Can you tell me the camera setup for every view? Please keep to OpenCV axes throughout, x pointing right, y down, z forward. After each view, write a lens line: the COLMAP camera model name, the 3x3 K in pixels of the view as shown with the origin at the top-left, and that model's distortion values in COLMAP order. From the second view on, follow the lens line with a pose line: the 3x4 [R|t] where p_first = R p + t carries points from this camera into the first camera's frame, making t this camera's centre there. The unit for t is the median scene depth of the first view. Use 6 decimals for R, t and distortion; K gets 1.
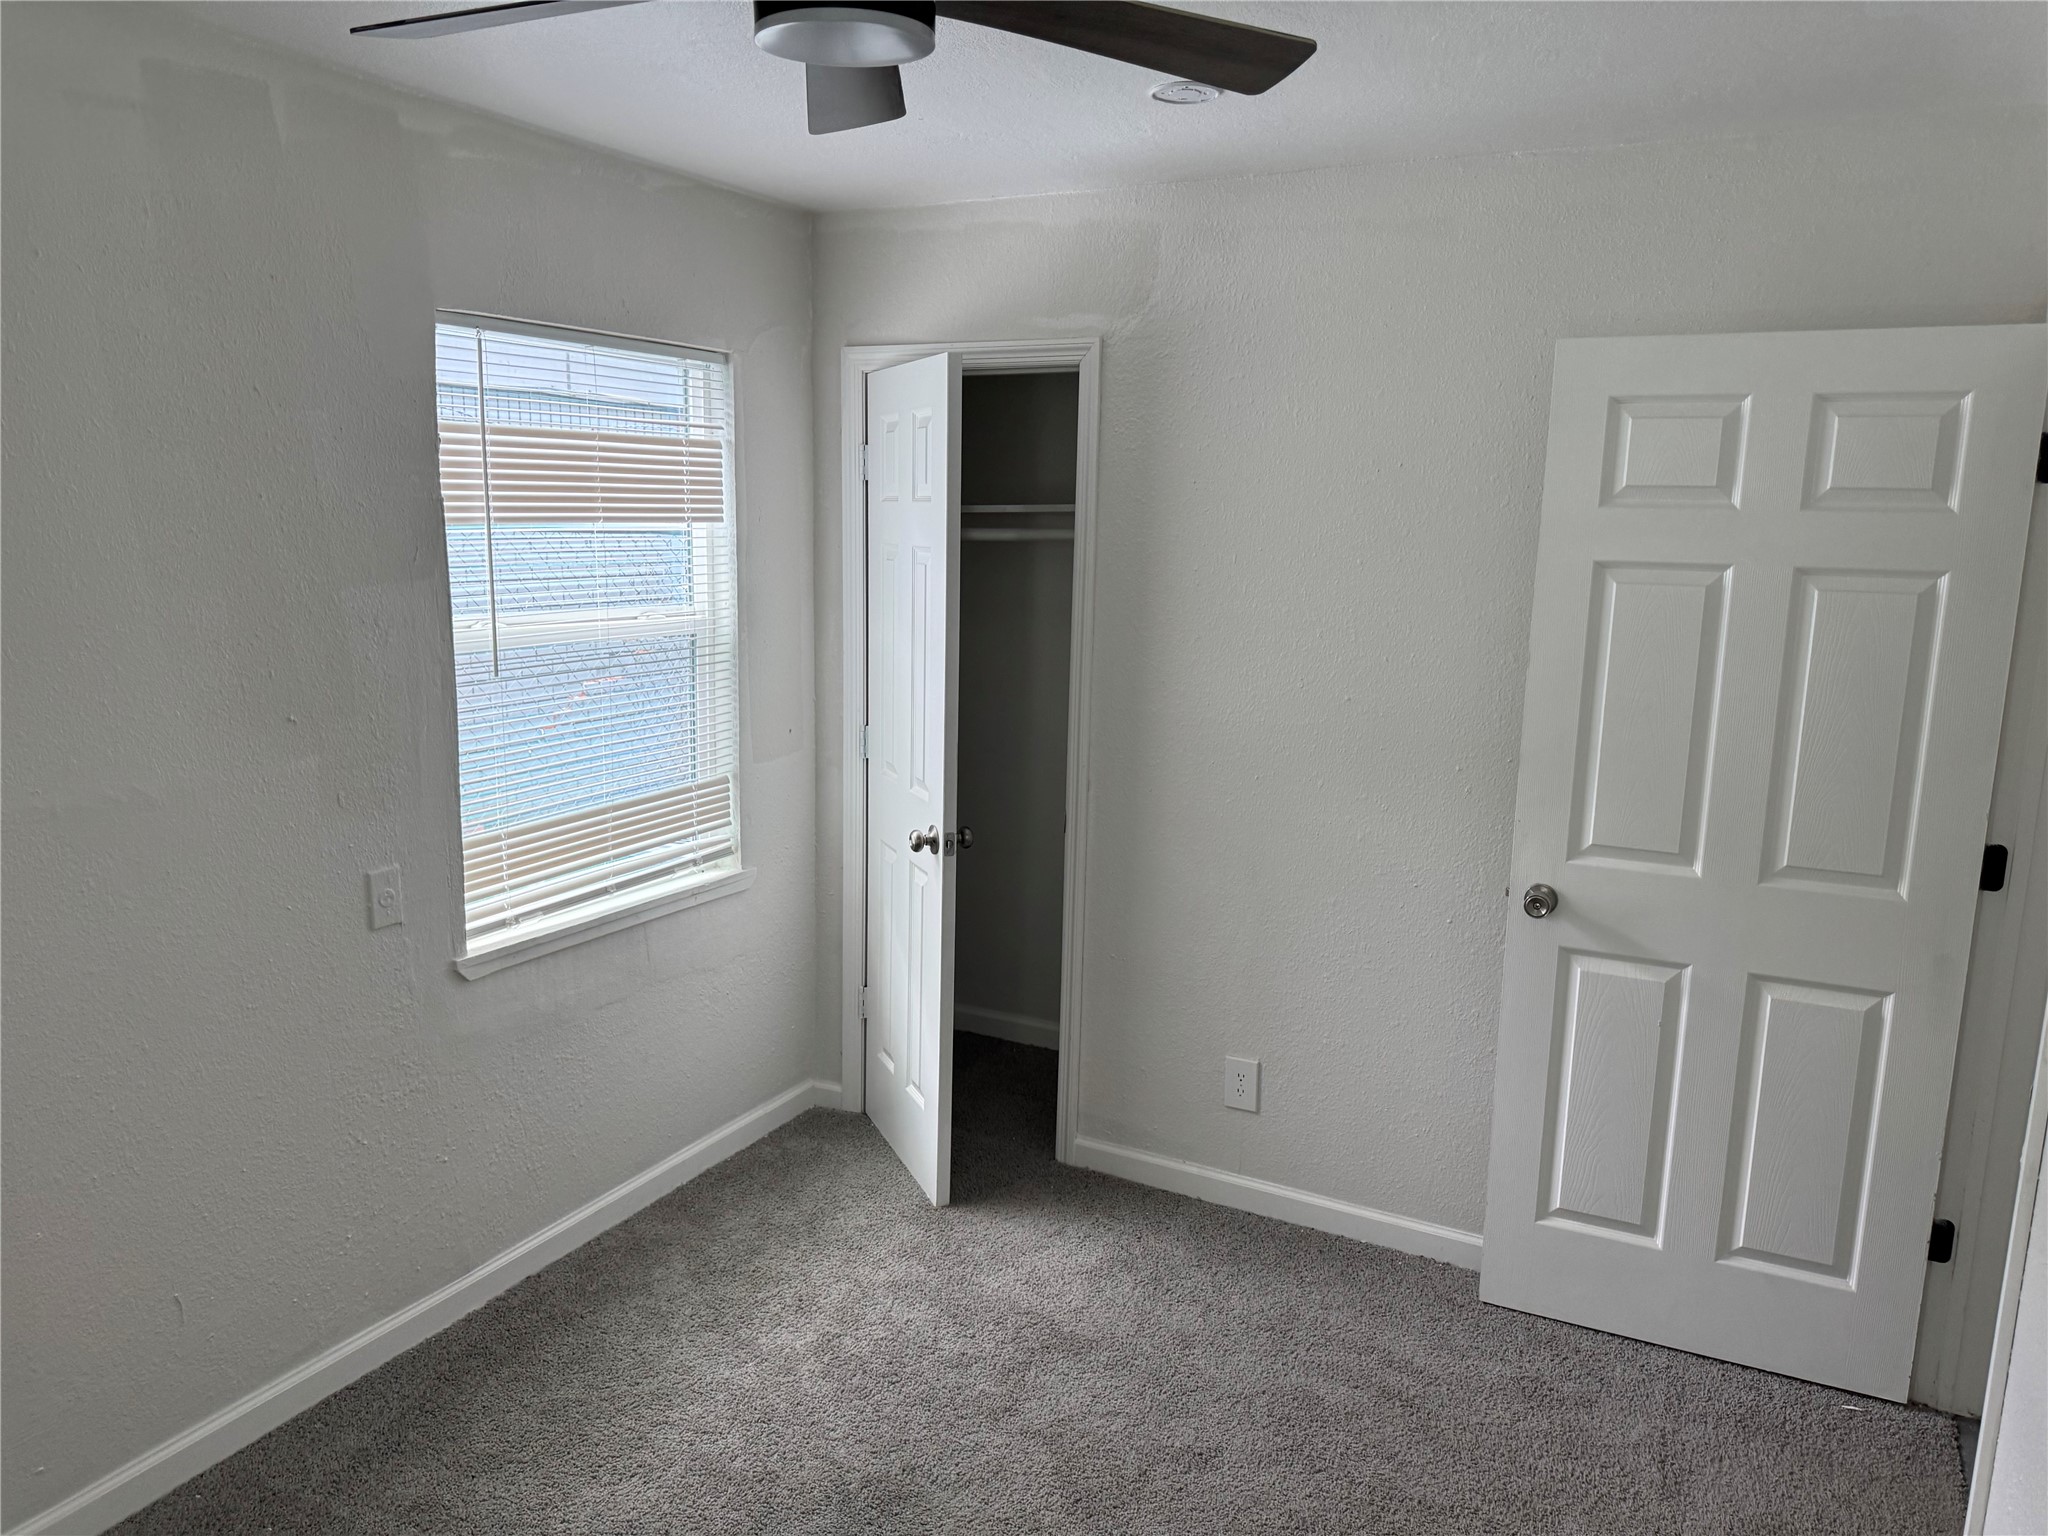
lens RADIAL K [[1456.0, 0, 1023.0], [0, 1456.0, 787.8], [0, 0, 1]] dist [0.074549, -0.080741]
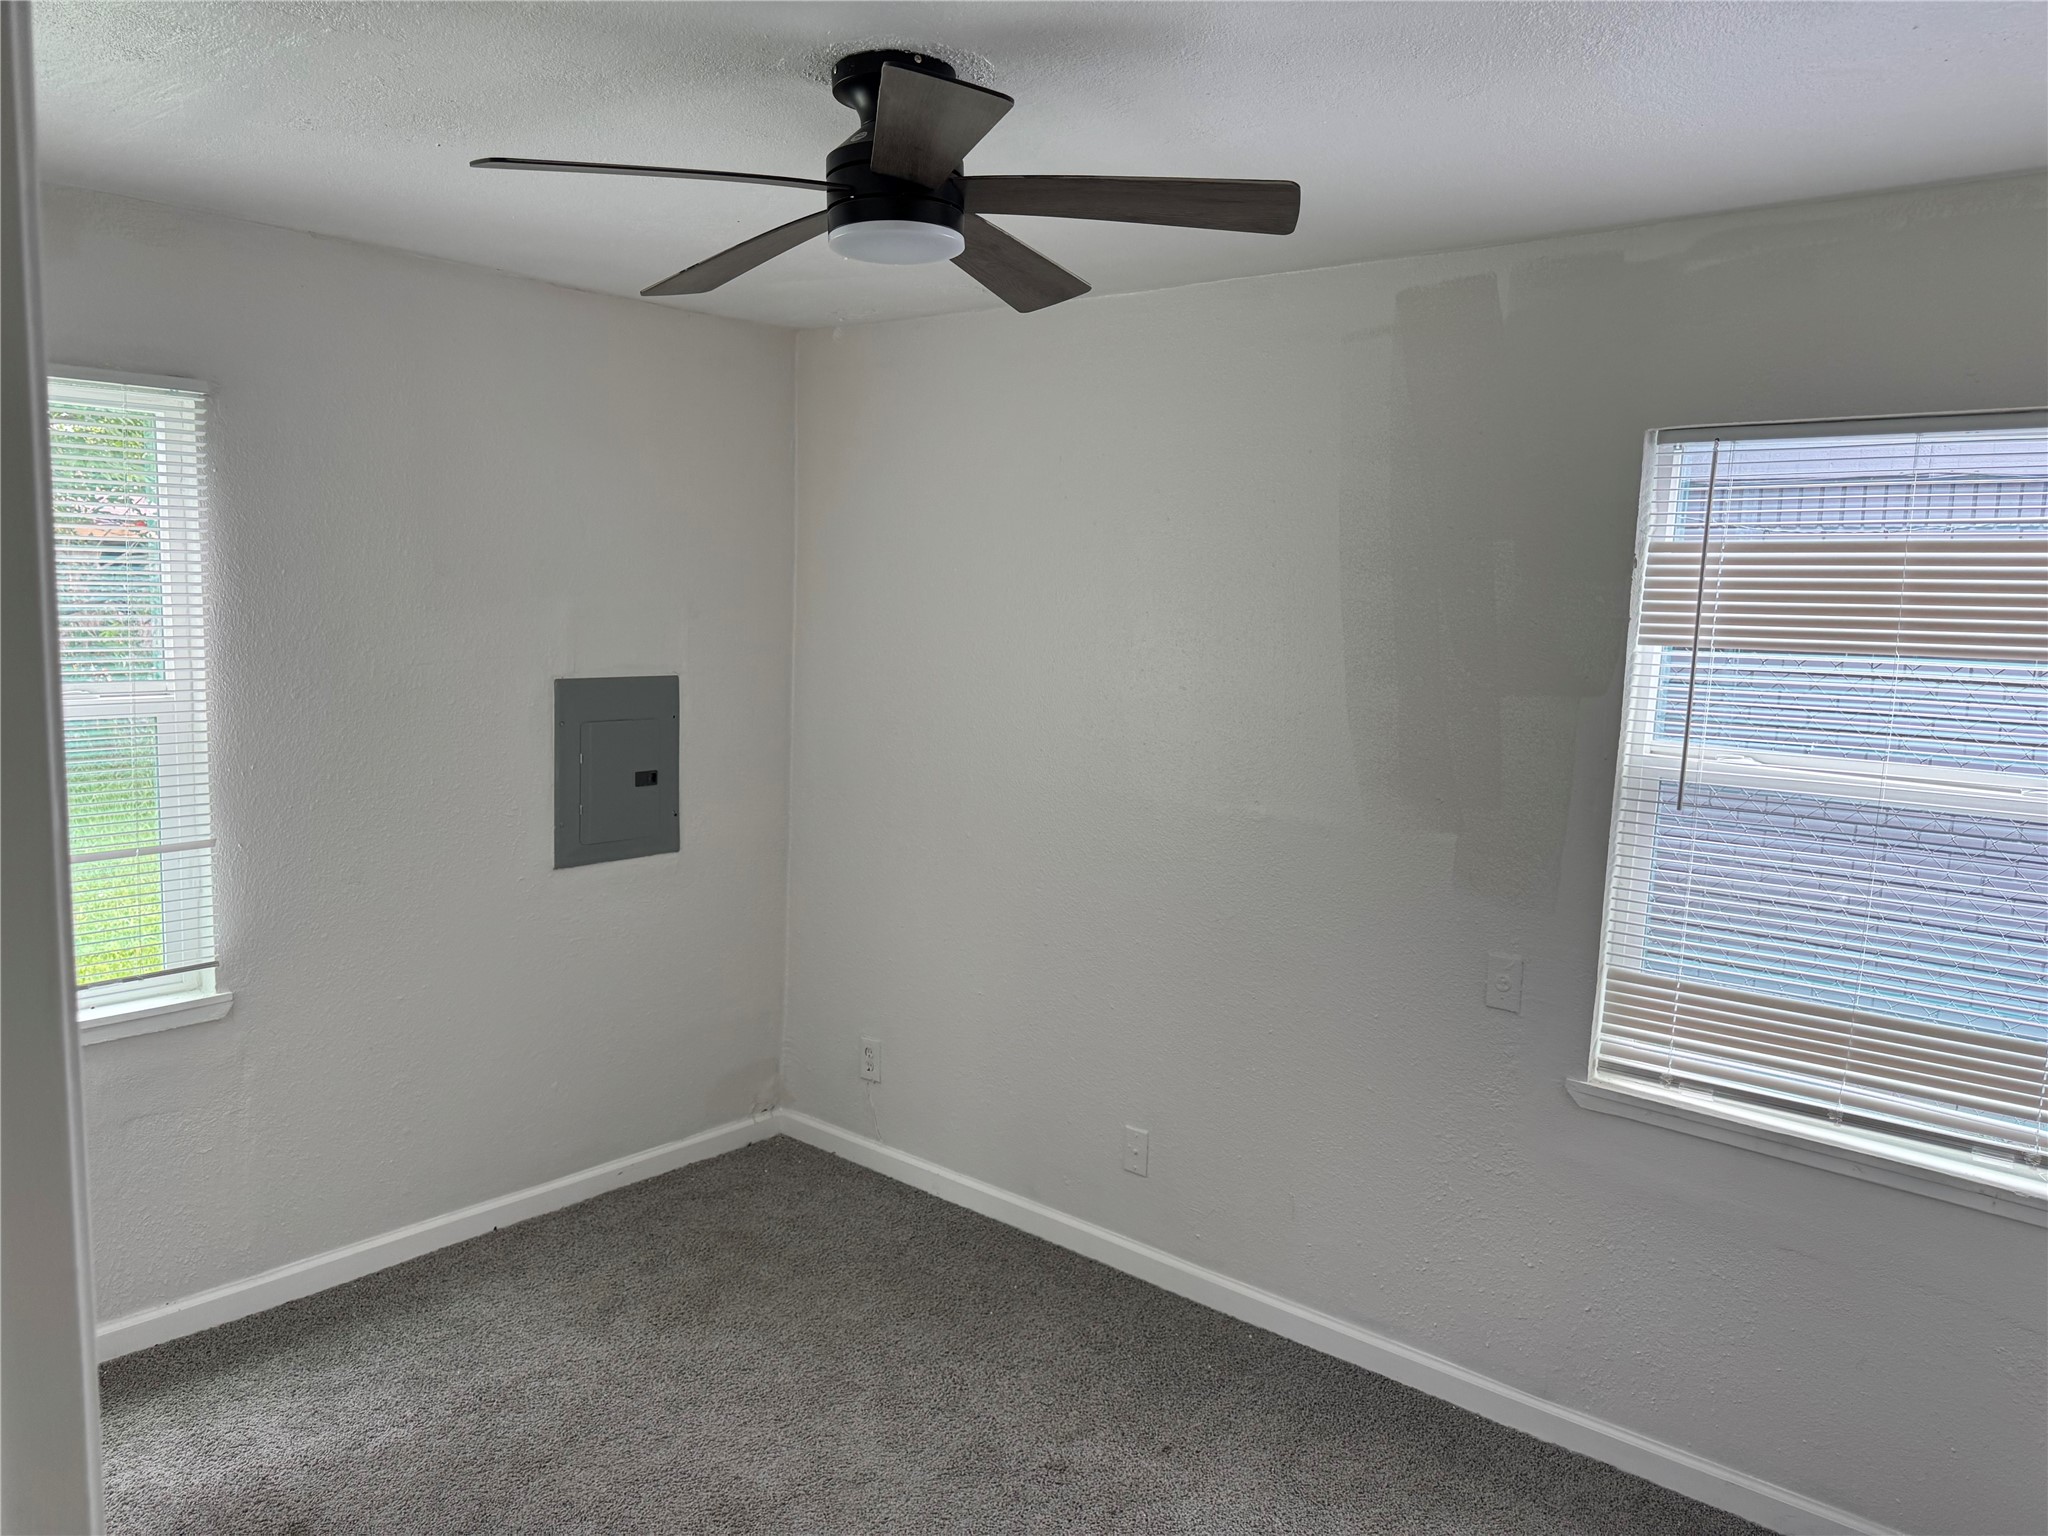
lens RADIAL K [[1456.0, 0, 1028.7], [0, 1456.0, 752.9], [0, 0, 1]] dist [0.074549, -0.080741]
pose [[-0.200547, 0.103614, -0.974189, 0.616798], [-0.209188, 0.966929, 0.145905, -0.160066], [0.957090, 0.233050, -0.172239, 0.761310]]
